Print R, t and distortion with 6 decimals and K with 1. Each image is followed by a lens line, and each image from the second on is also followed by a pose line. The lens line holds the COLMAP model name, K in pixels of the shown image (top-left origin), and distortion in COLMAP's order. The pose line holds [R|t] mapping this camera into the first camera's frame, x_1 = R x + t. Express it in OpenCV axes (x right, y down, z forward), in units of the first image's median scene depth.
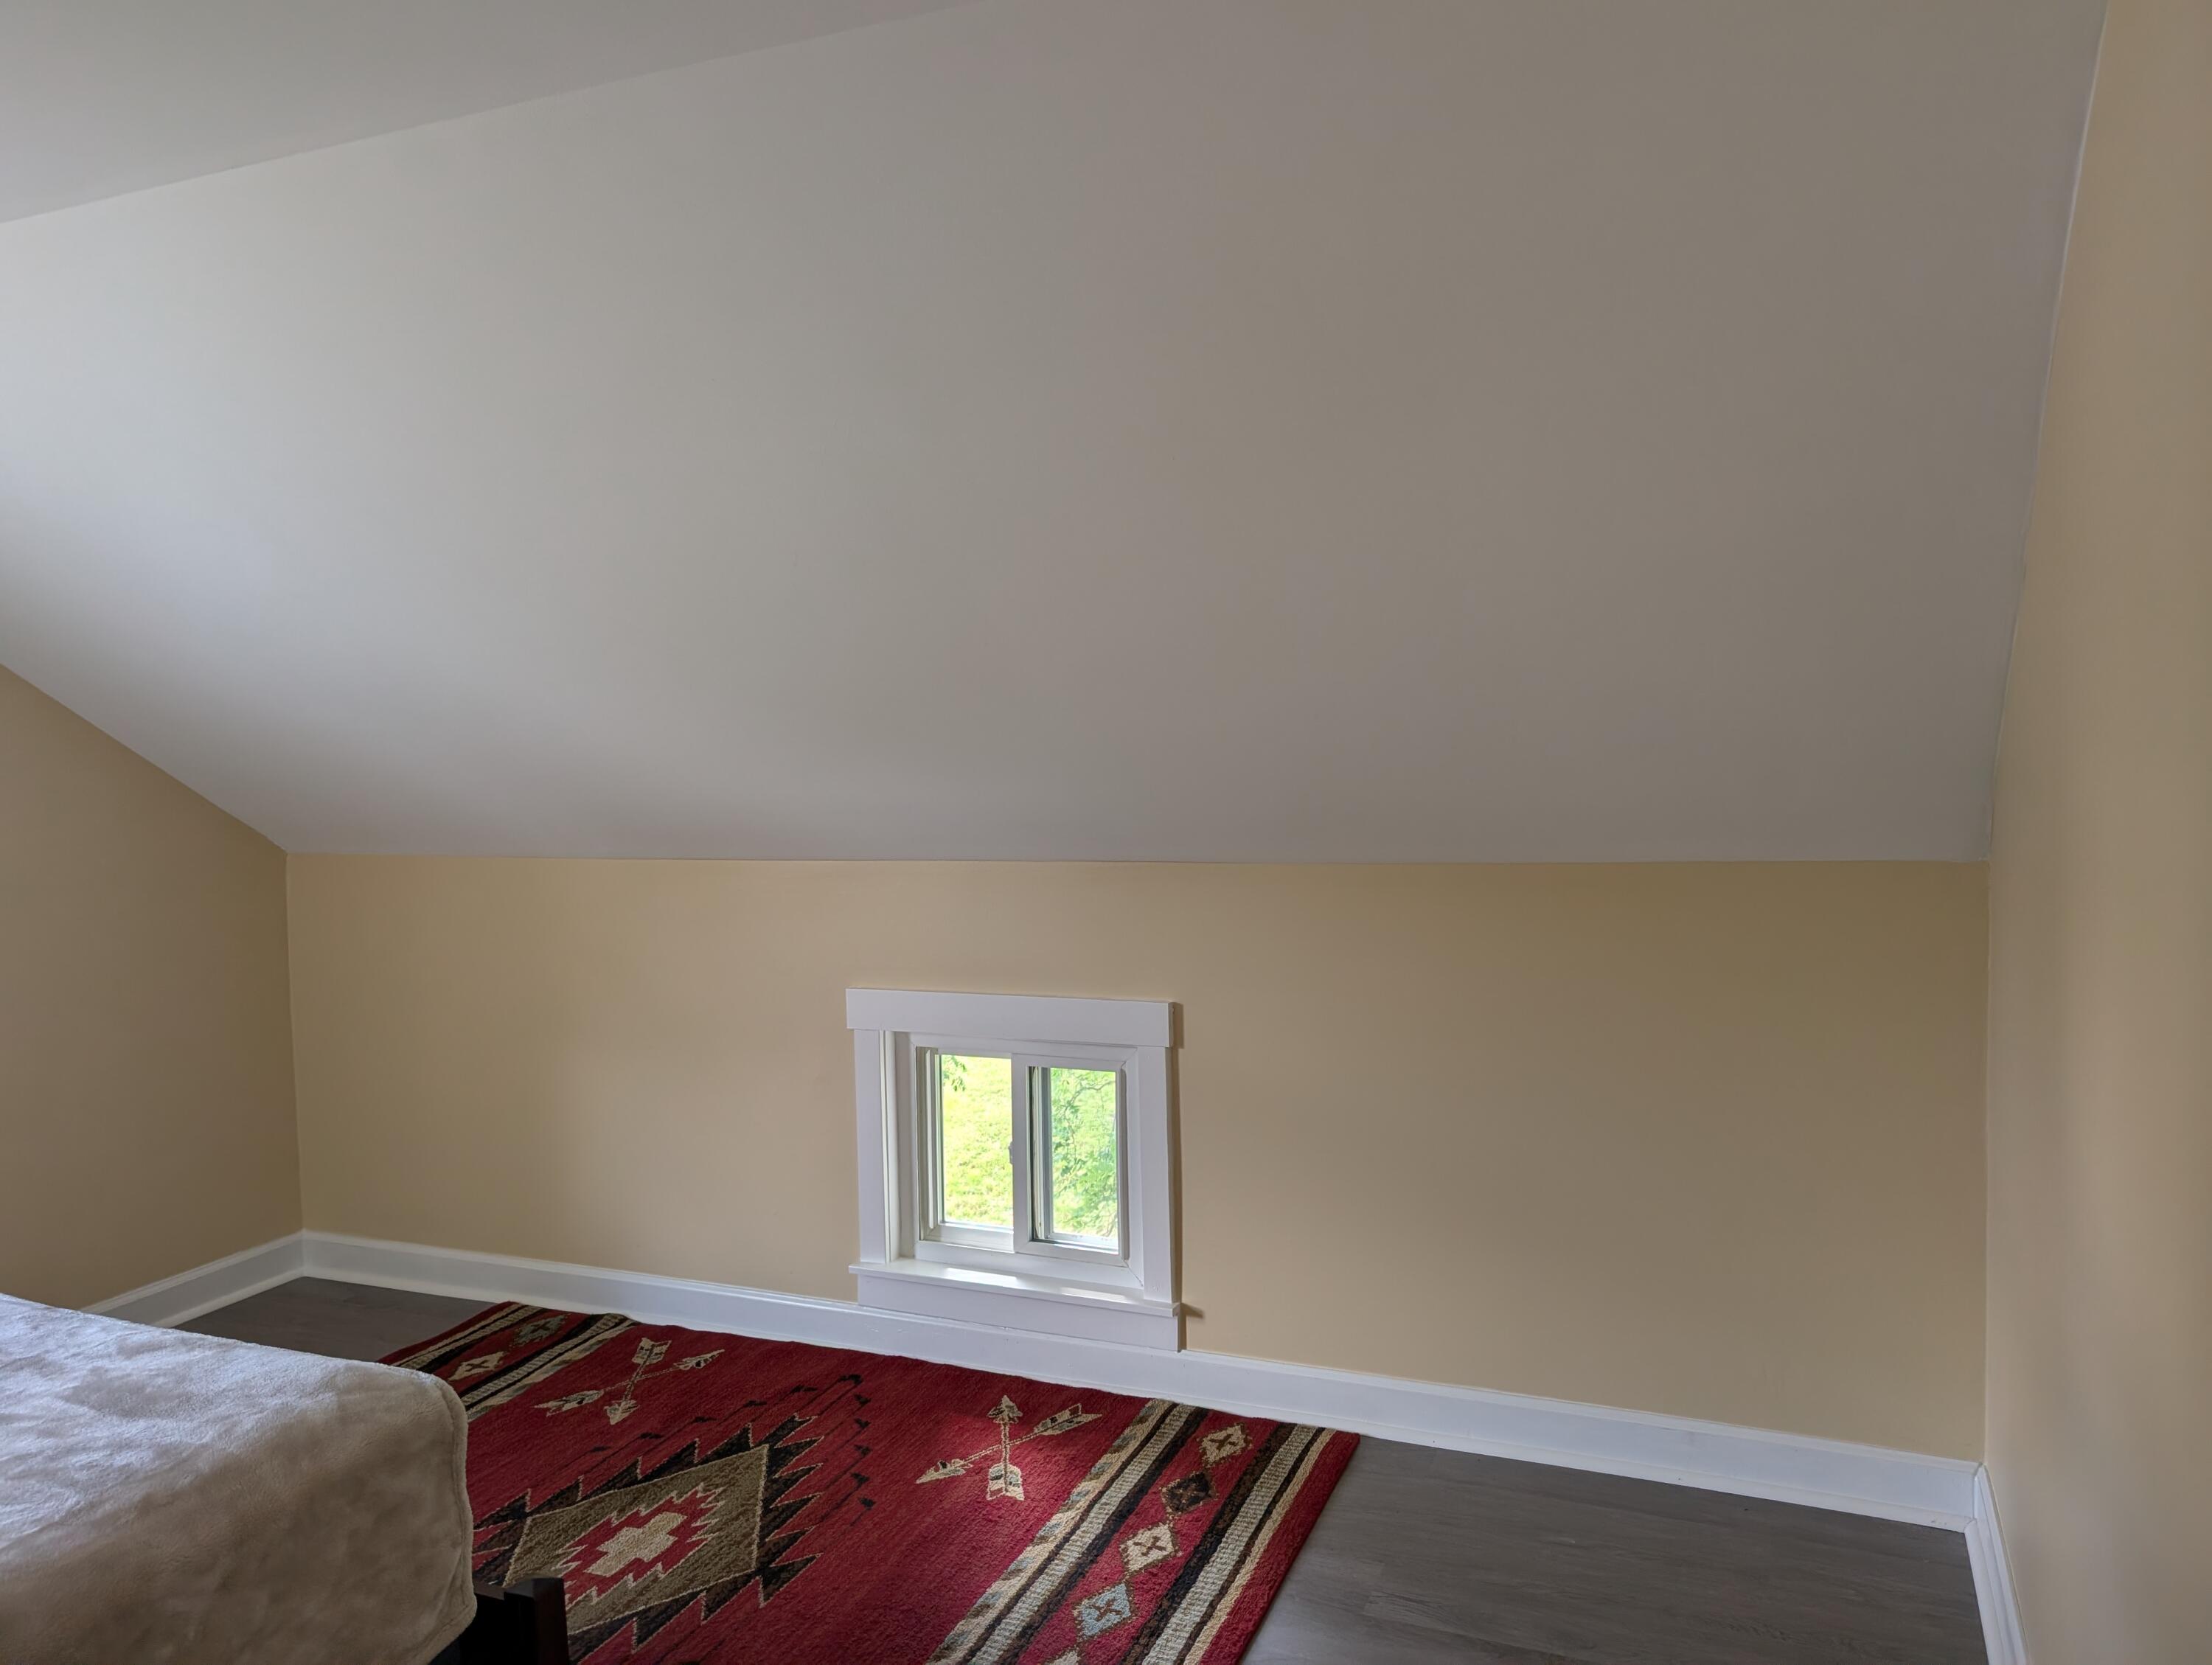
lens RADIAL K [[1570.9, 0, 1105.2], [0, 1570.9, 818.7], [0, 0, 1]] dist [-0.001478, -0.011782]
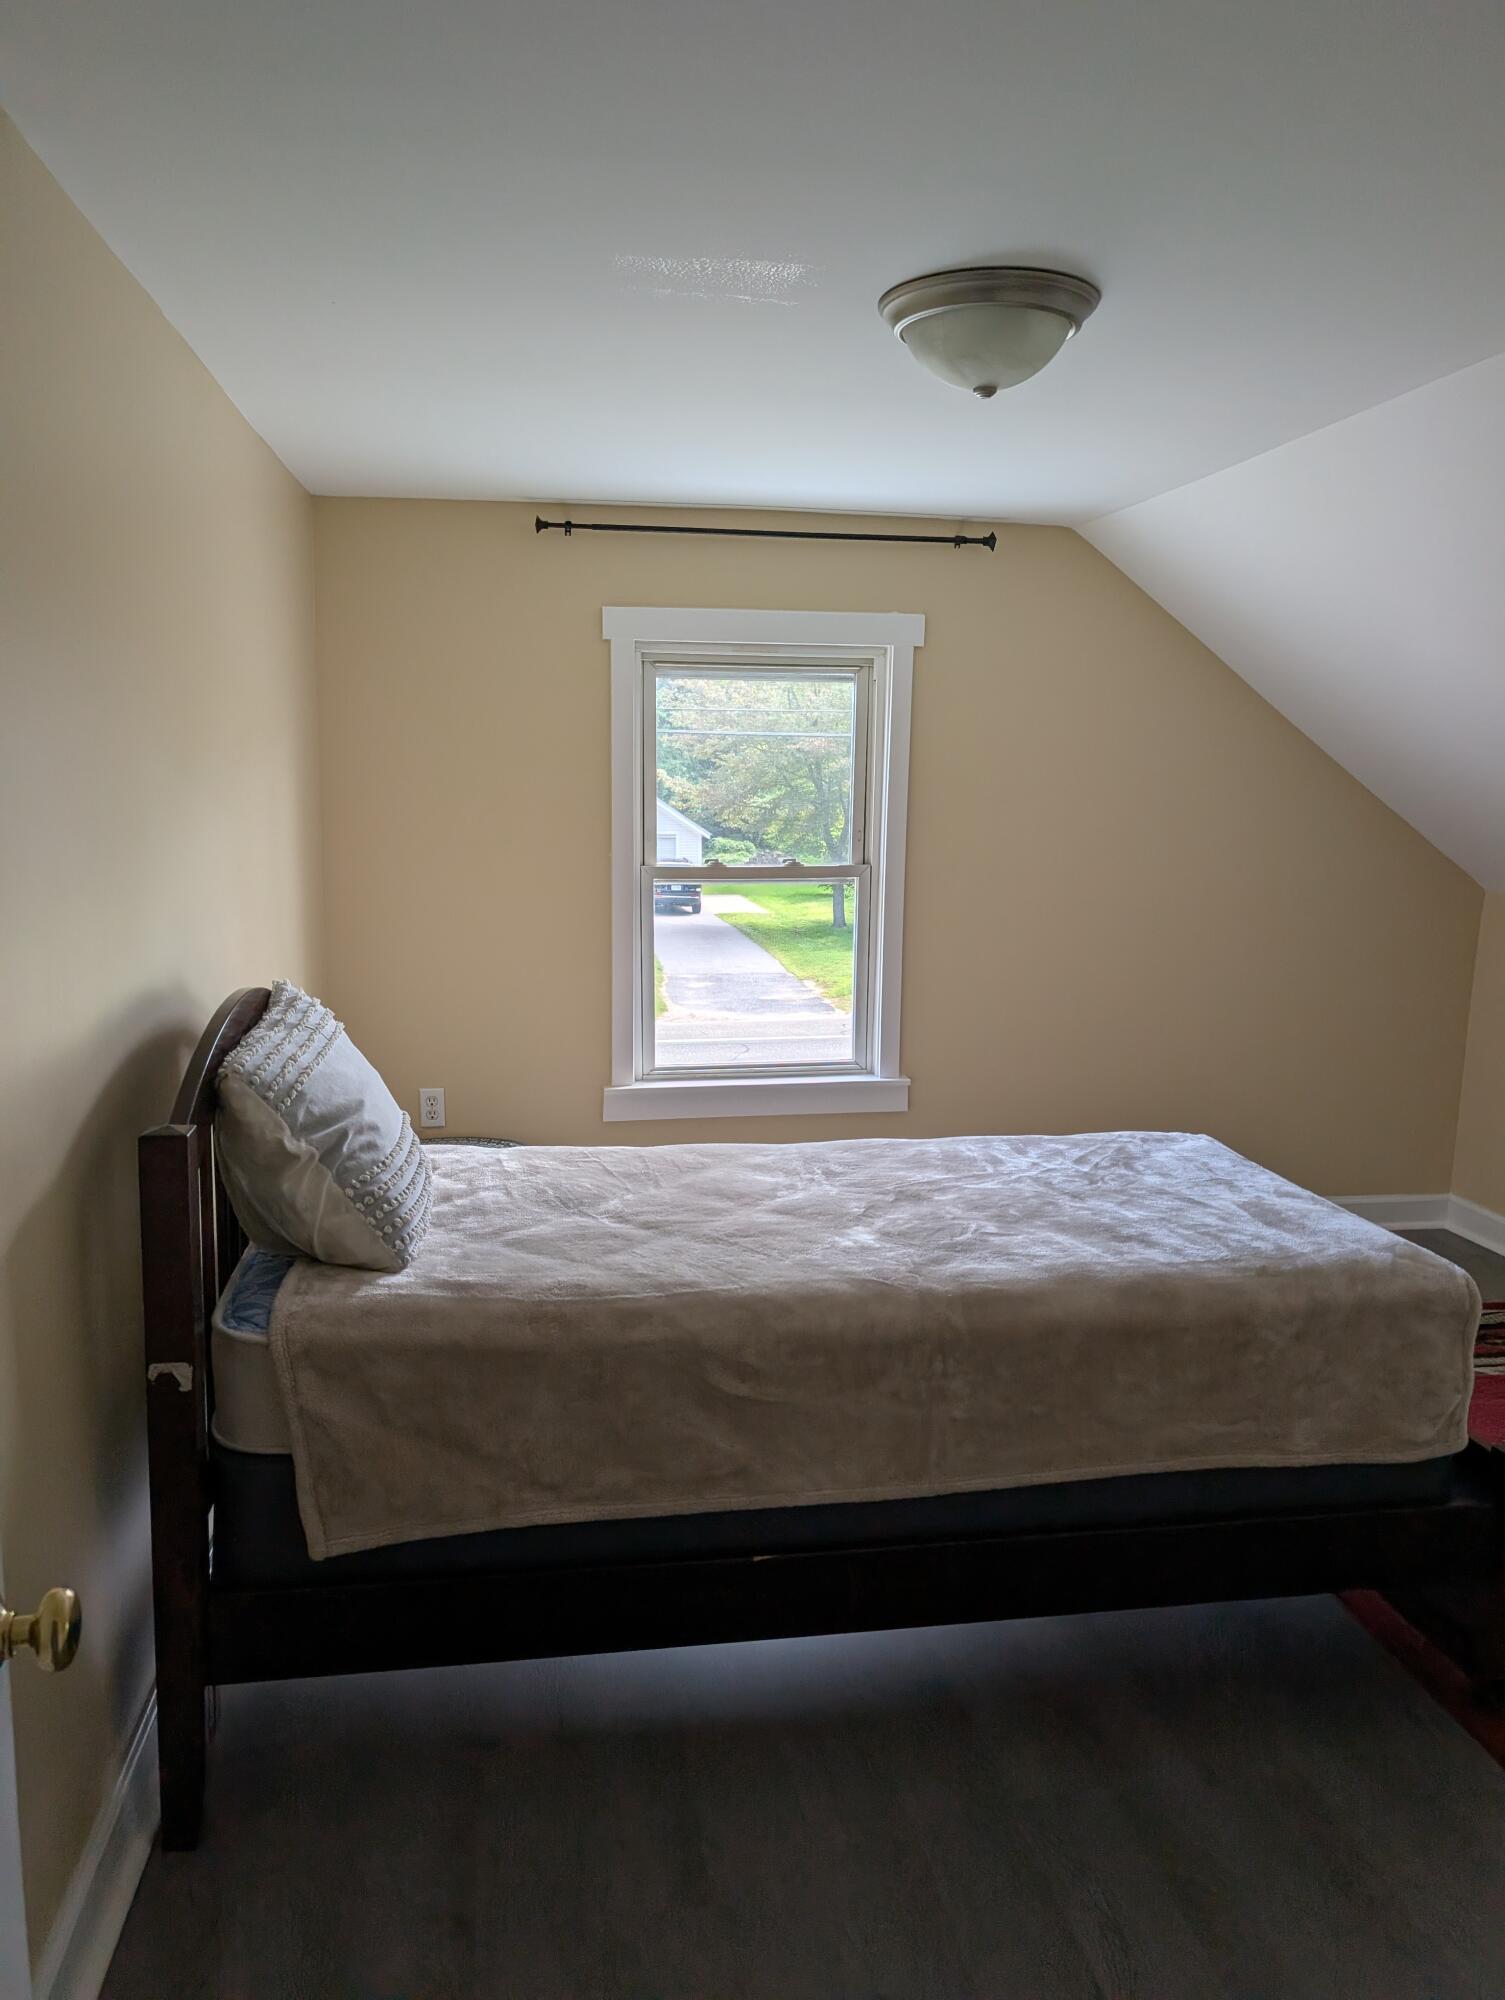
lens RADIAL K [[1426.3, 0, 753.9], [0, 1426.3, 995.5], [0, 0, 1]] dist [0.004110, 0.005738]
pose [[0.538325, 0.163759, -0.826673, 0.250064], [-0.093706, 0.986487, 0.134396, 0.007214], [0.837511, 0.005116, 0.546396, -0.224595]]
